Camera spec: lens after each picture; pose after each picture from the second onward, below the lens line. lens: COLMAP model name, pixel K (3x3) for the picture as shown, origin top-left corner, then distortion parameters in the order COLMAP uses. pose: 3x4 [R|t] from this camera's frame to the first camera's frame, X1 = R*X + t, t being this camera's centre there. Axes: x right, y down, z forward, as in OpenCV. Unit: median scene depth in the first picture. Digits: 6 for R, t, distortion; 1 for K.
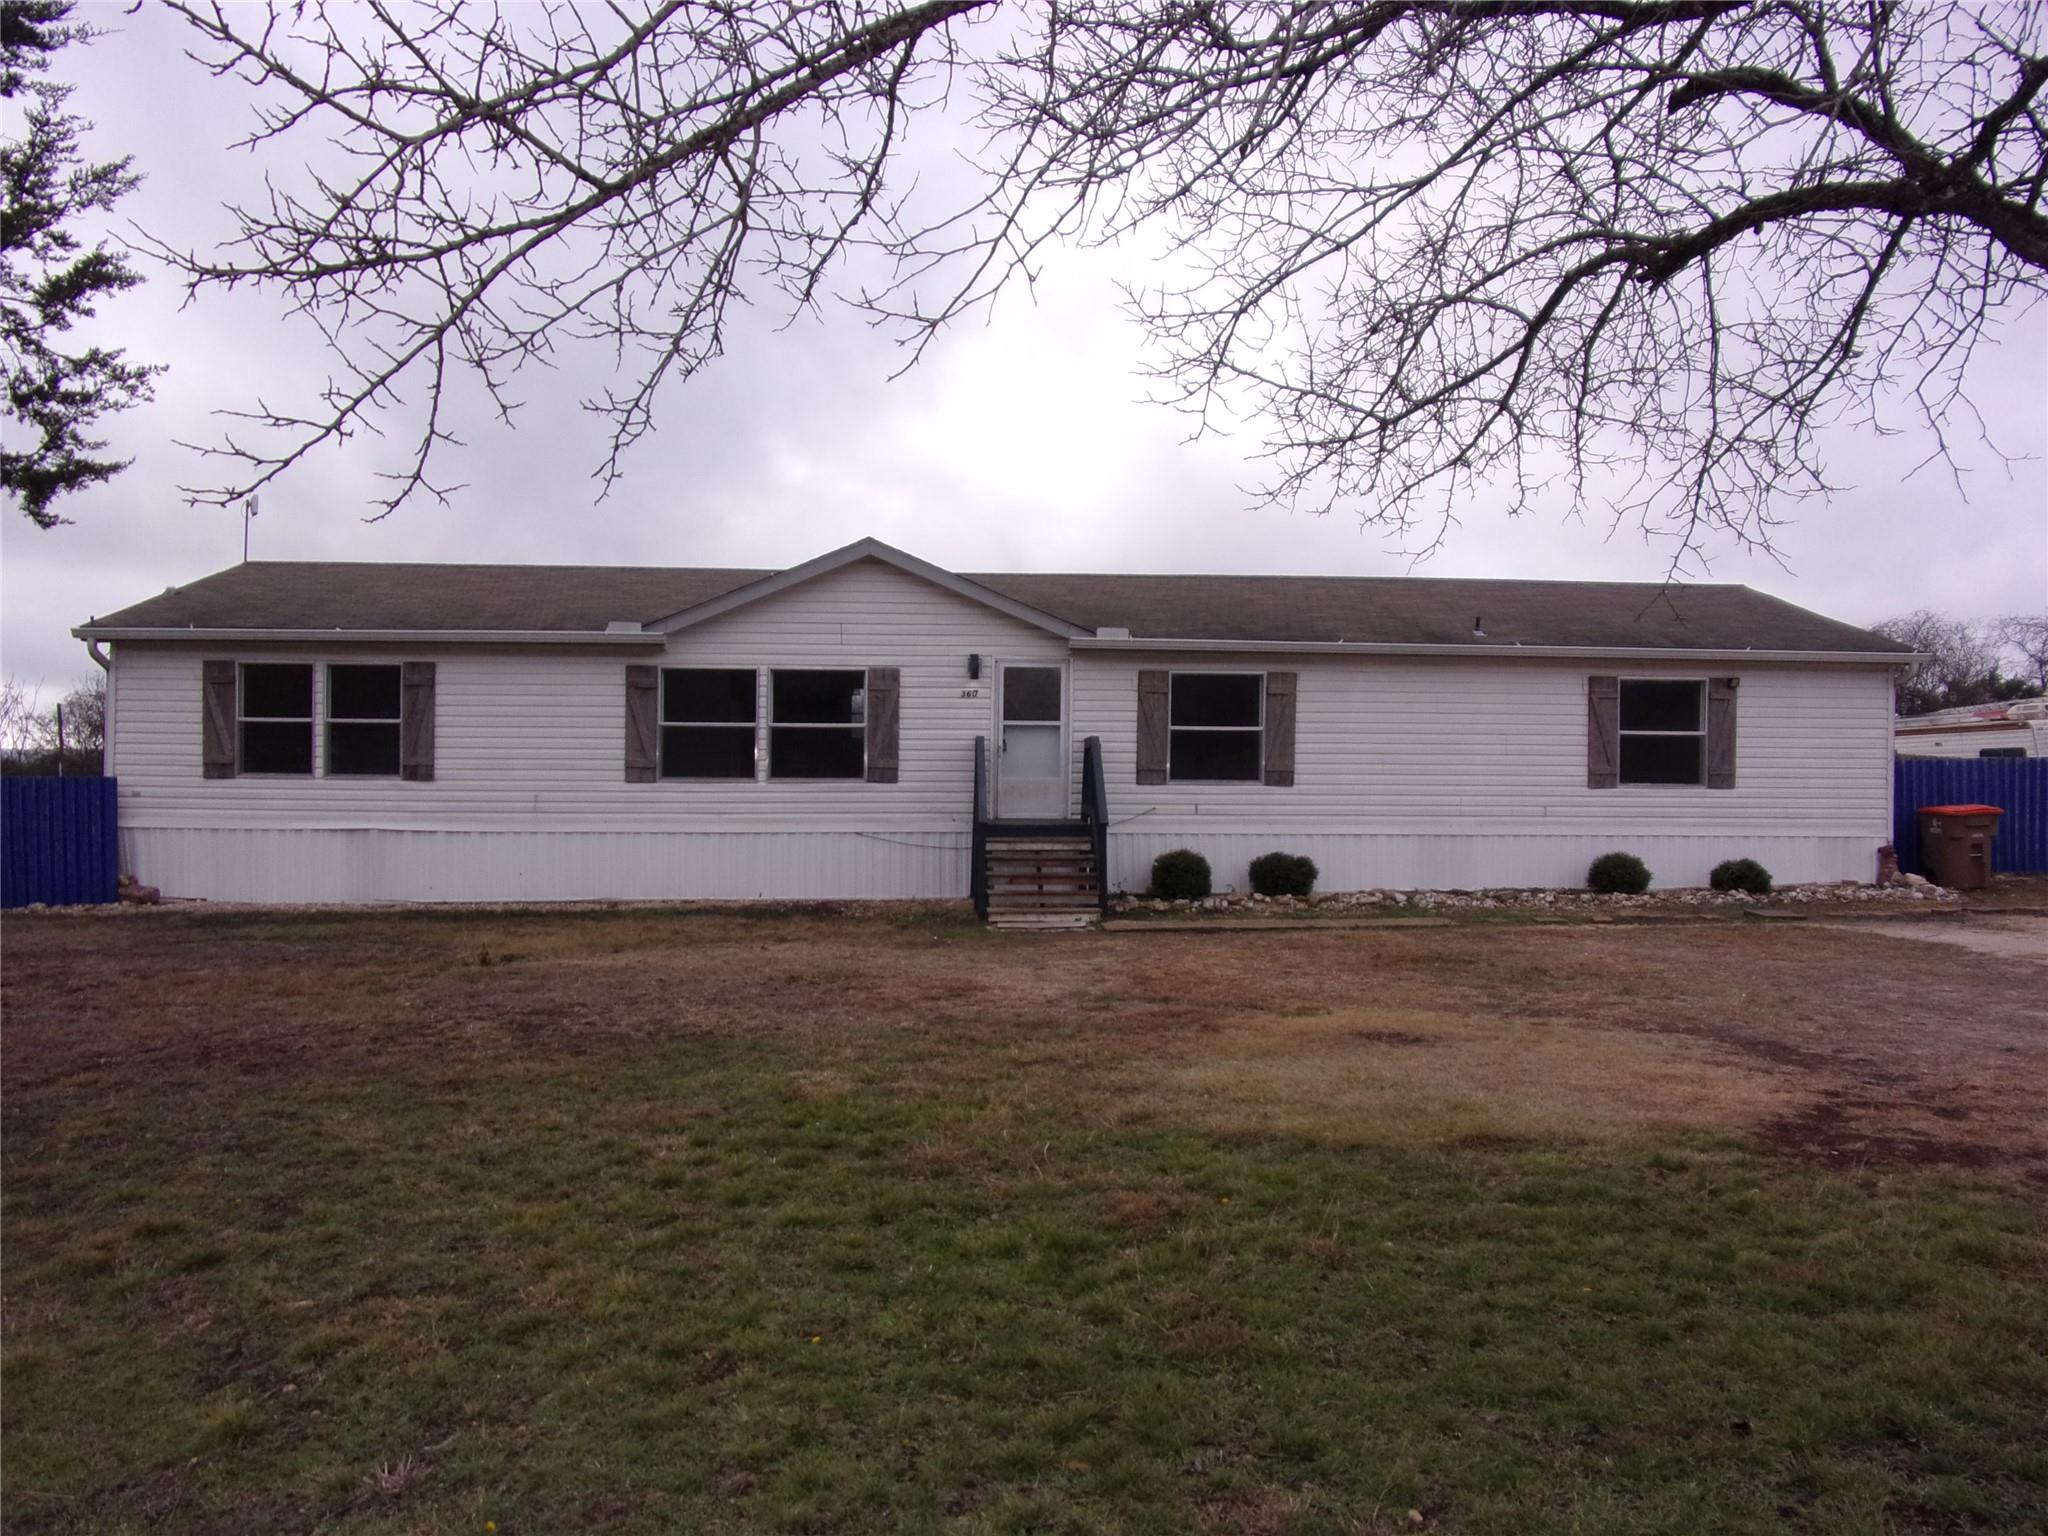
lens RADIAL K [[1466.0, 0, 1019.5], [0, 1466.0, 771.1], [0, 0, 1]] dist [-0.059791, 0.038163]
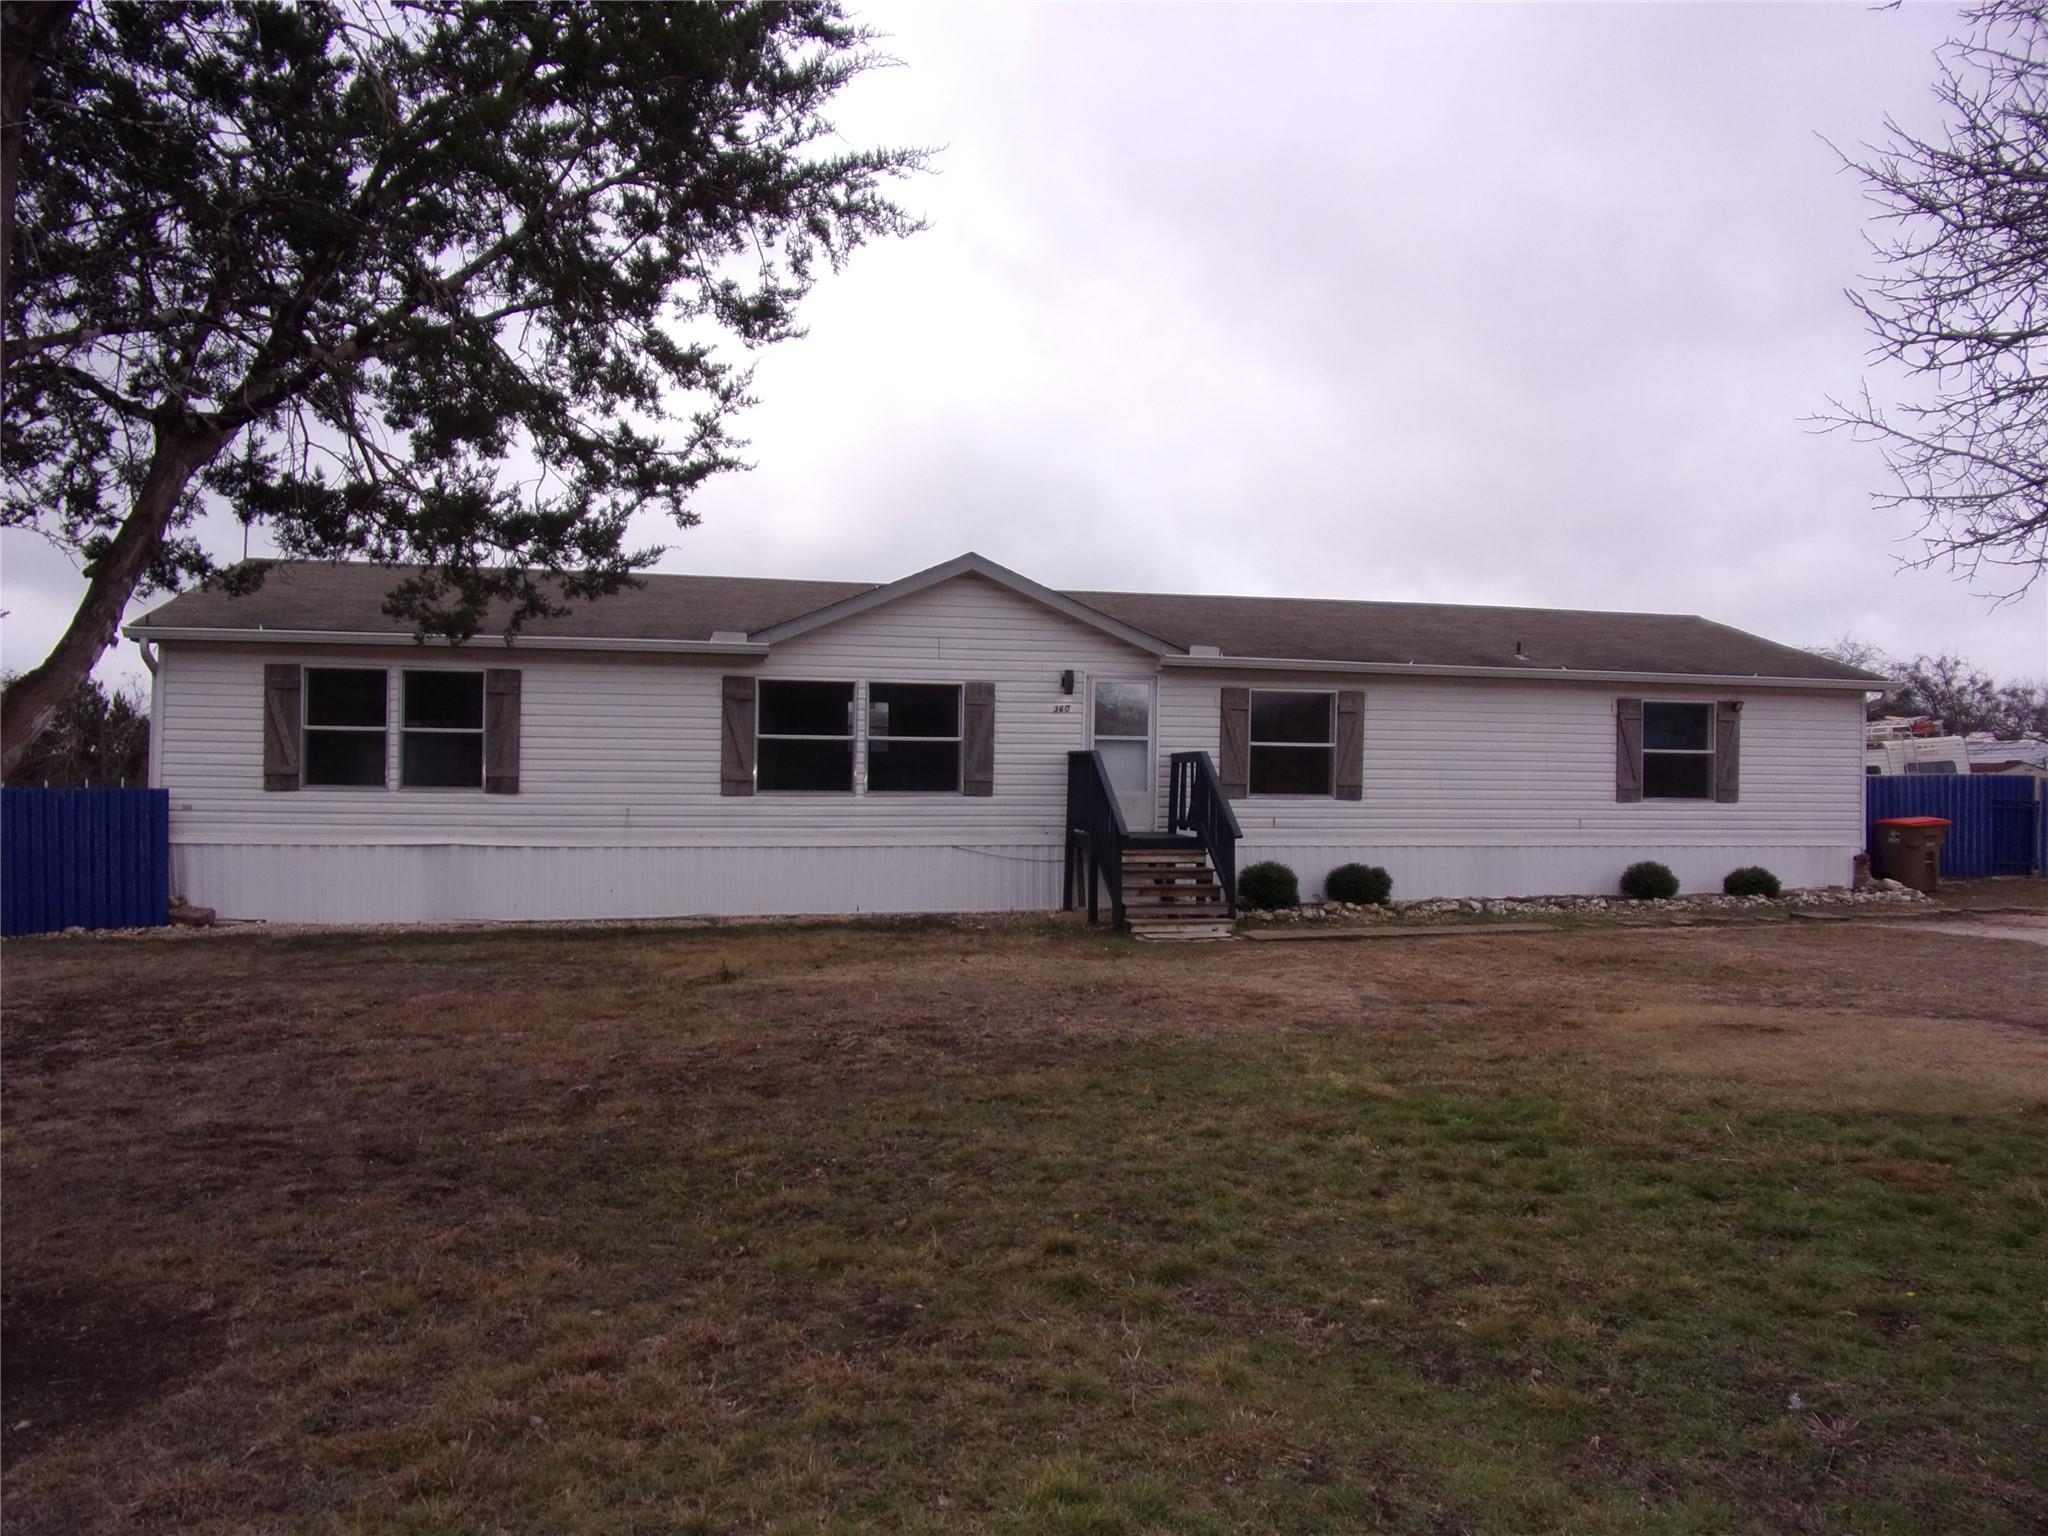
lens RADIAL K [[1466.0, 0, 1009.8], [0, 1466.0, 773.9], [0, 0, 1]] dist [-0.059791, 0.038163]
pose [[0.987709, 0.003586, 0.156266, -0.231875], [-0.002340, 0.999964, -0.008153, 0.000684], [-0.156289, 0.007687, 0.987681, 0.004334]]
